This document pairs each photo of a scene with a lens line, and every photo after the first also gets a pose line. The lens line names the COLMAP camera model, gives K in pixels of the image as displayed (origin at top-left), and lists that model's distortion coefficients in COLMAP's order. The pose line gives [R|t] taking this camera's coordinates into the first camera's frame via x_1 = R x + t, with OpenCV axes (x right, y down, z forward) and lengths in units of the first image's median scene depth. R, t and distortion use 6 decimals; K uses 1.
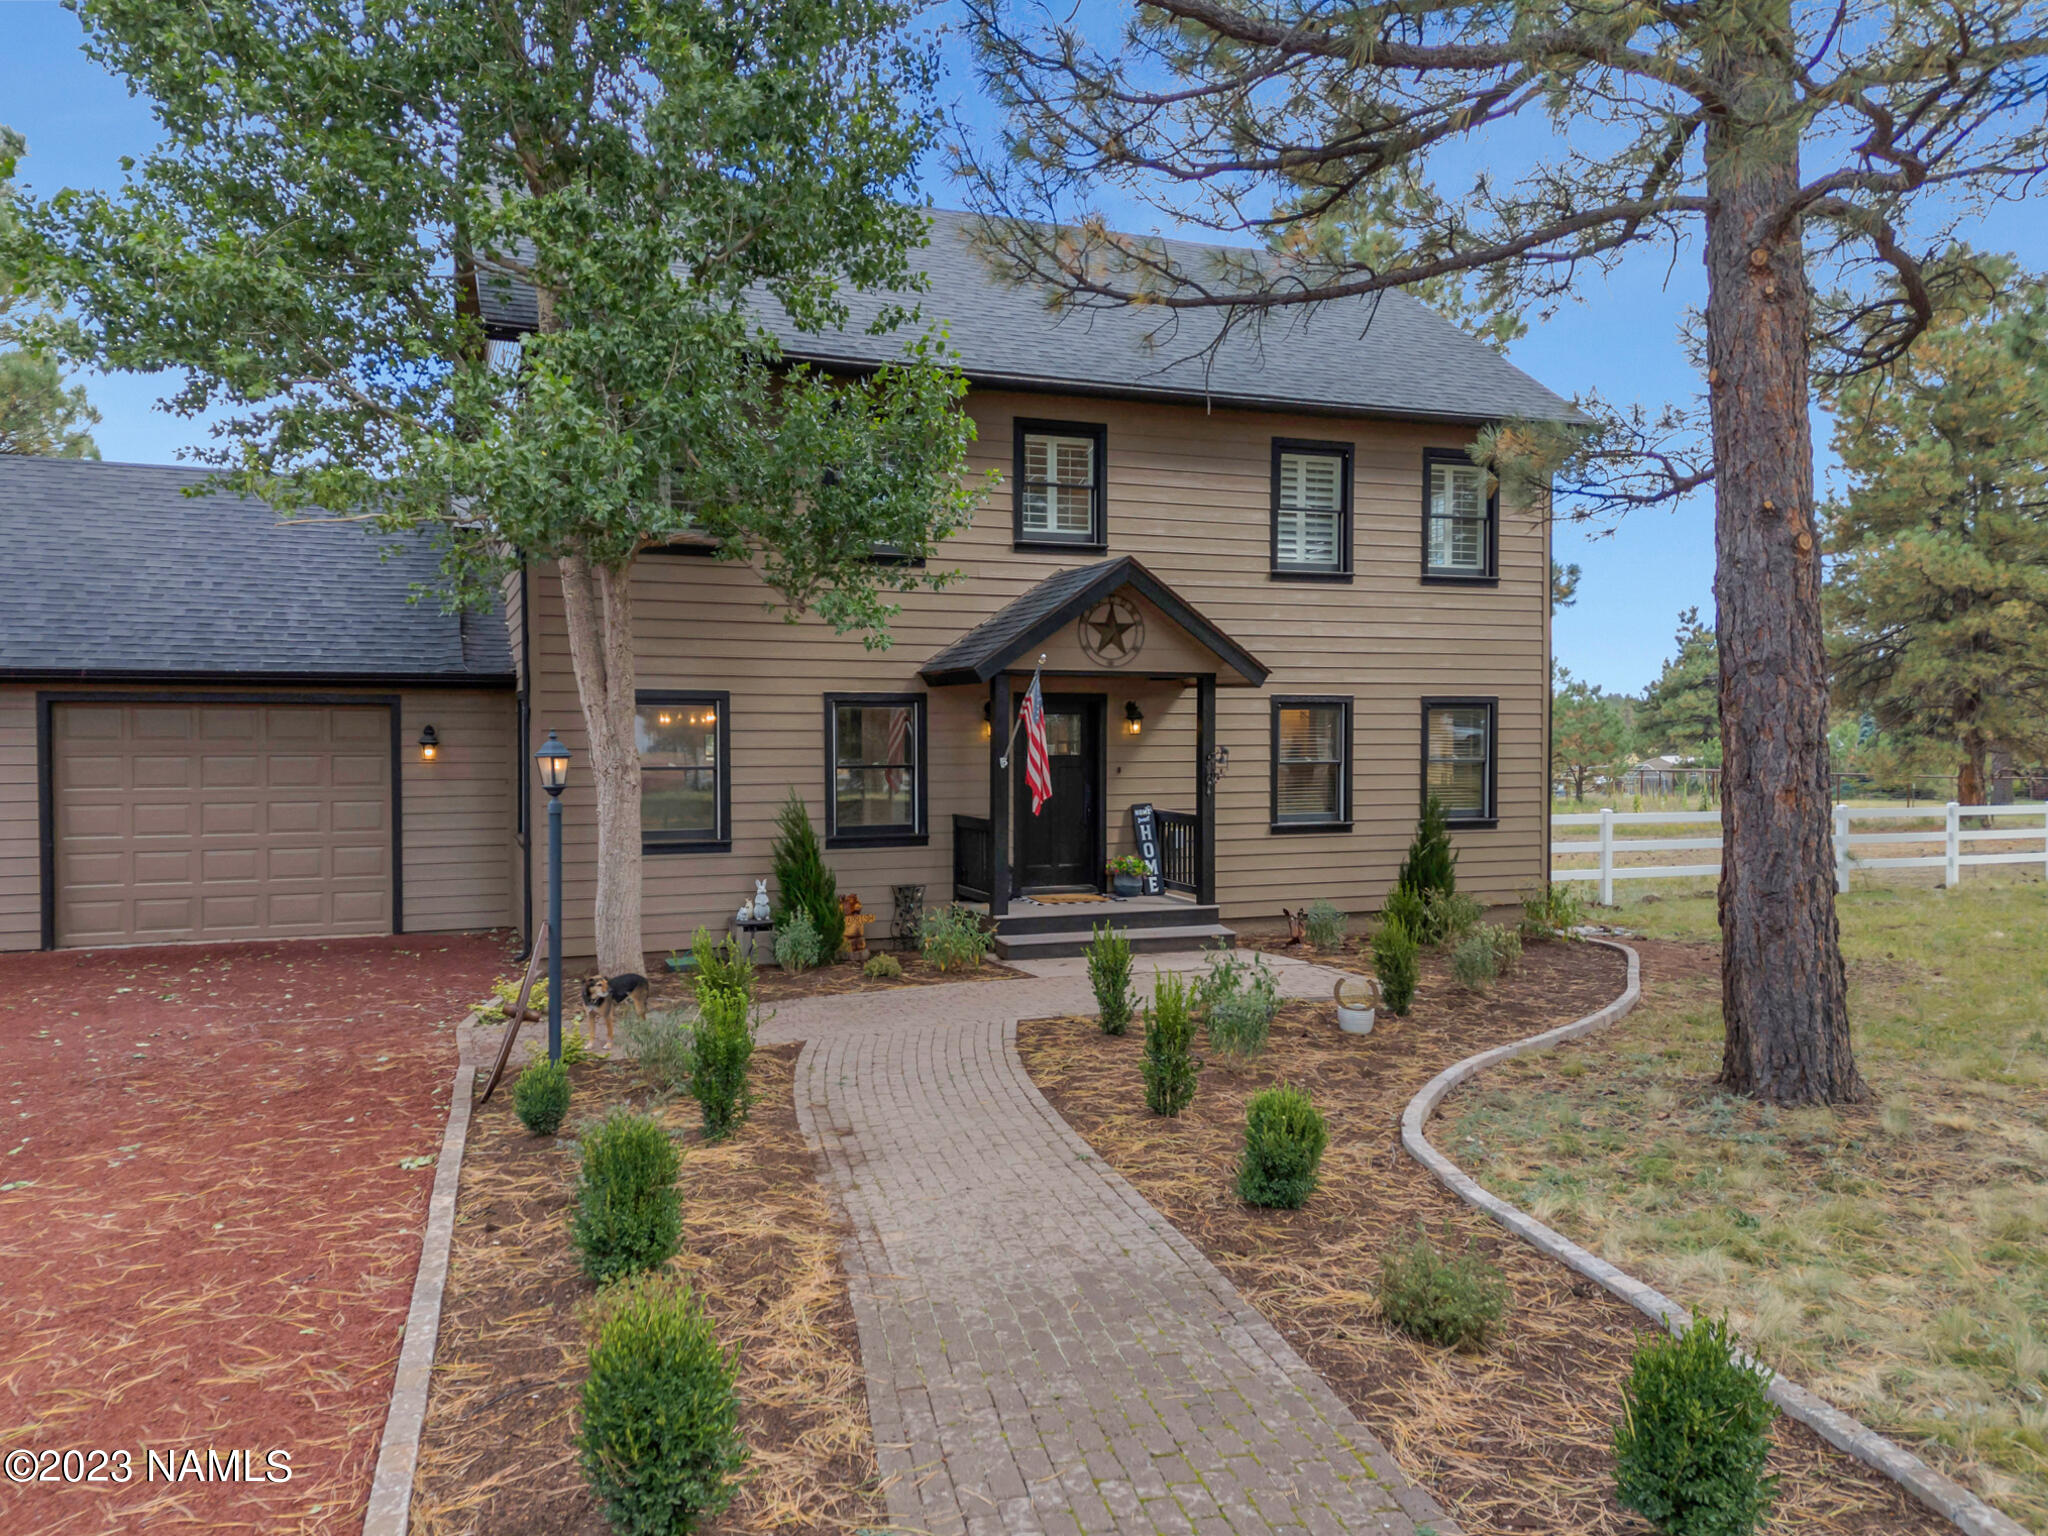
lens RADIAL K [[1500.4, 0, 1009.8], [0, 1500.4, 772.6], [0, 0, 1]] dist [0.140770, -0.177410]
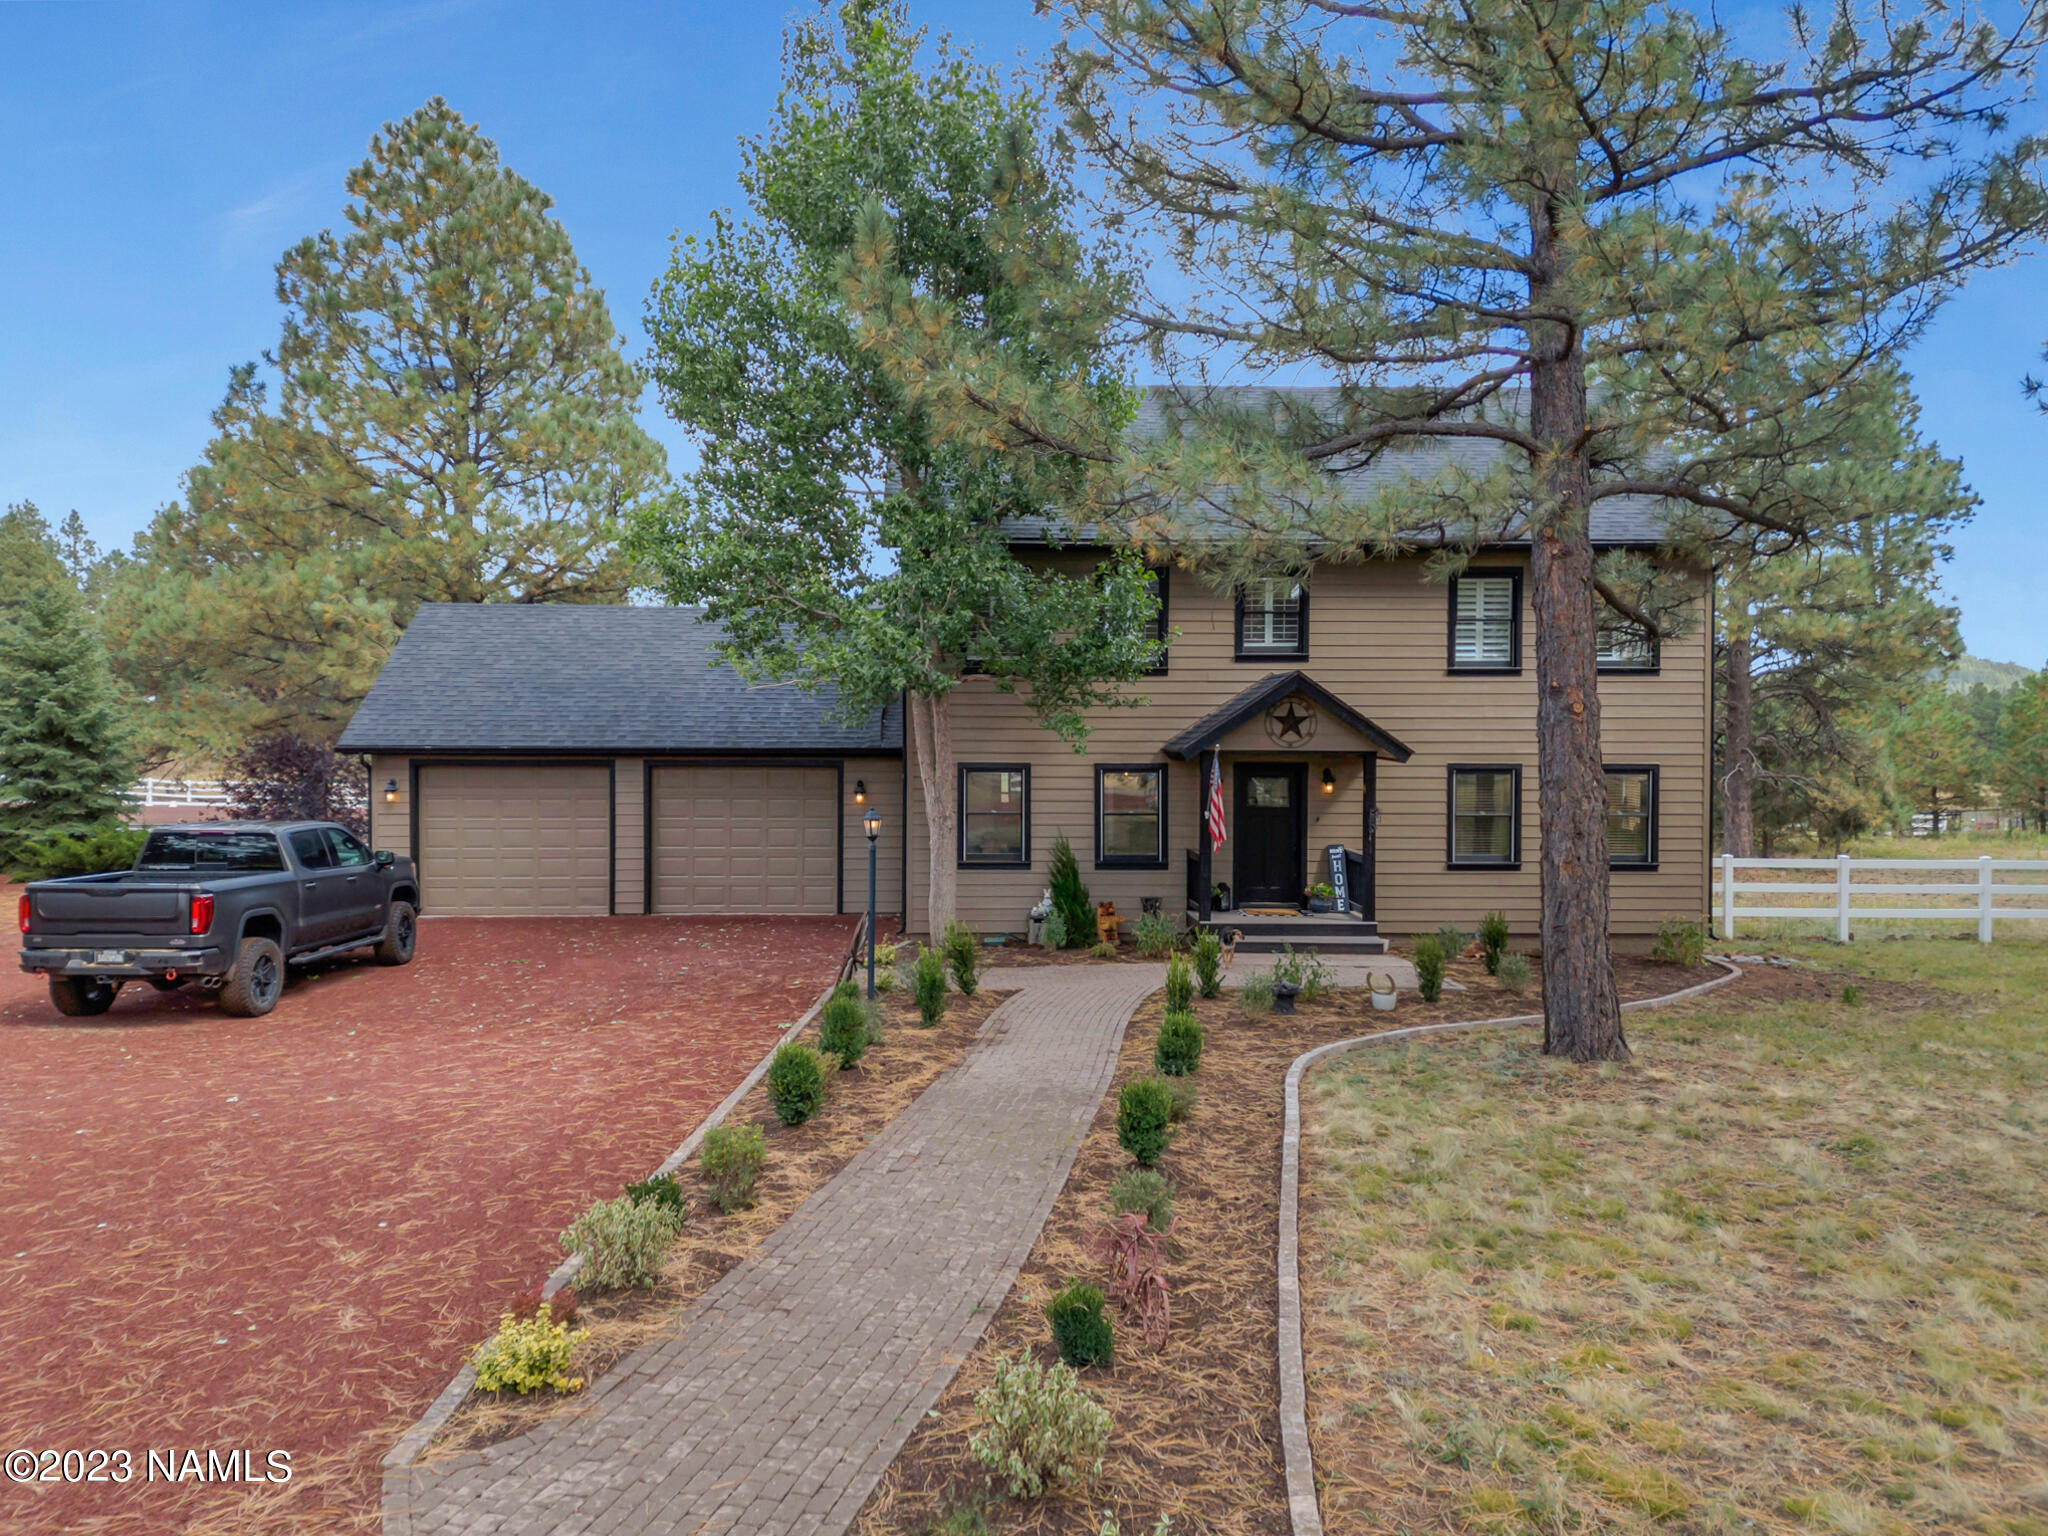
lens RADIAL K [[1489.9, 0, 1004.5], [0, 1489.9, 768.5], [0, 0, 1]] dist [0.094770, -0.075941]
pose [[0.941894, 0.011908, -0.335699, 0.278739], [-0.013535, 0.999905, -0.002507, -0.043148], [0.335638, 0.006905, 0.941966, -0.392801]]
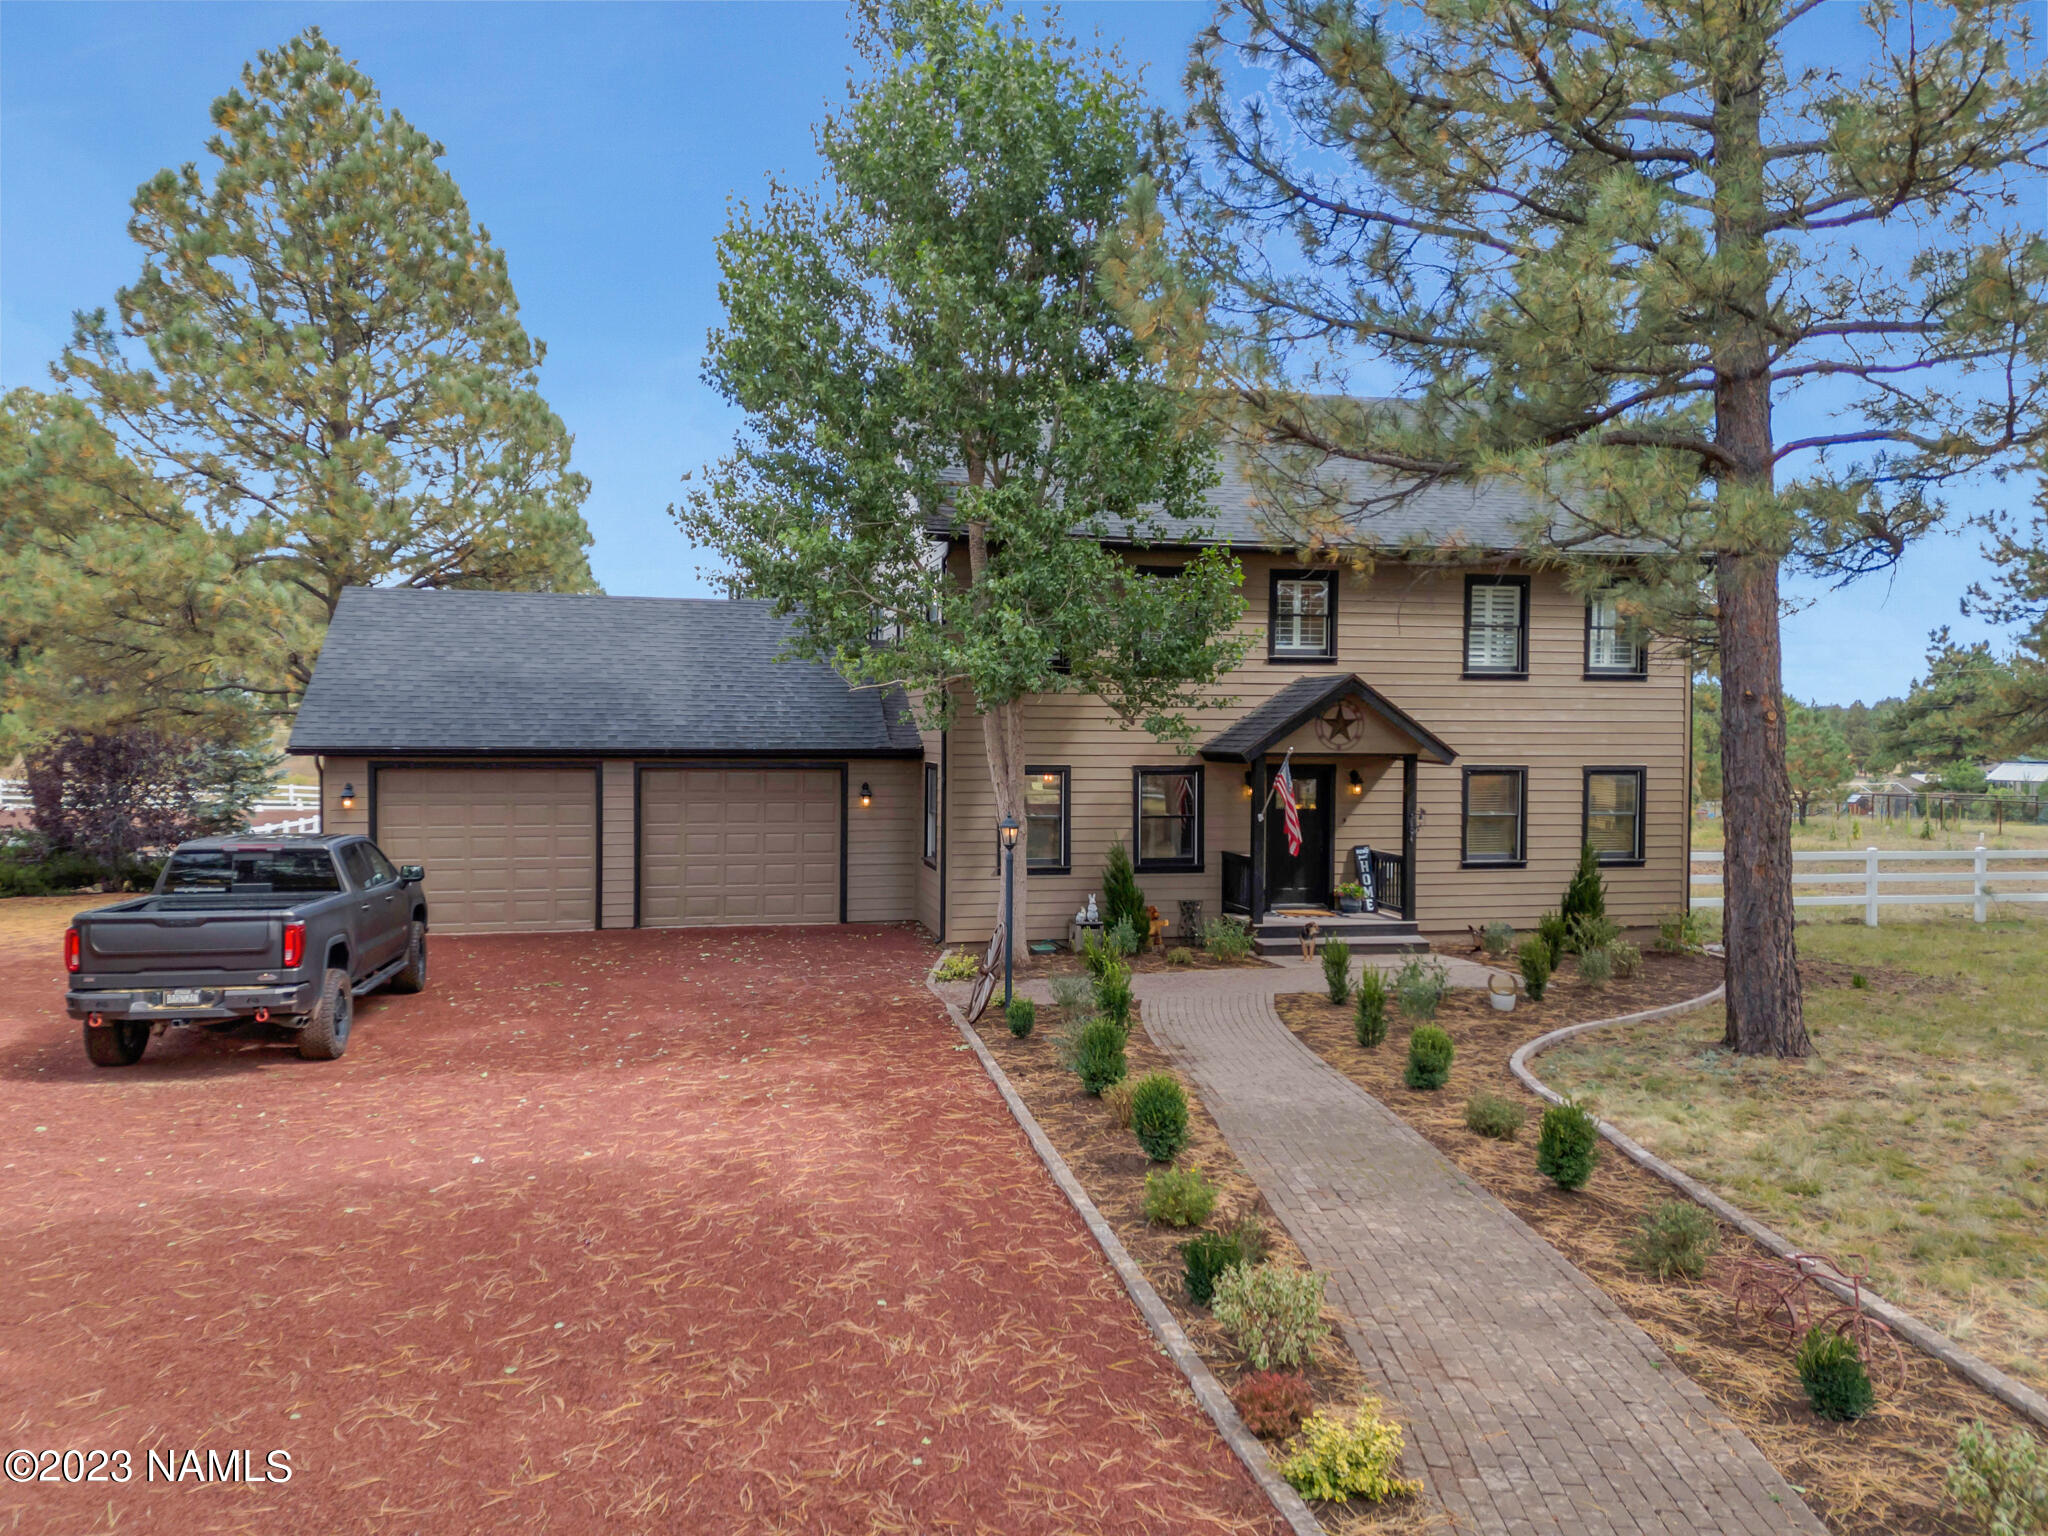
lens RADIAL K [[1477.9, 0, 1013.9], [0, 1477.9, 768.5], [0, 0, 1]] dist [0.137038, -0.166591]
pose [[0.988816, 0.011447, -0.148700, -0.026354], [-0.011744, 0.999930, -0.001122, -0.047219], [0.148676, 0.002856, 0.988882, -0.419848]]
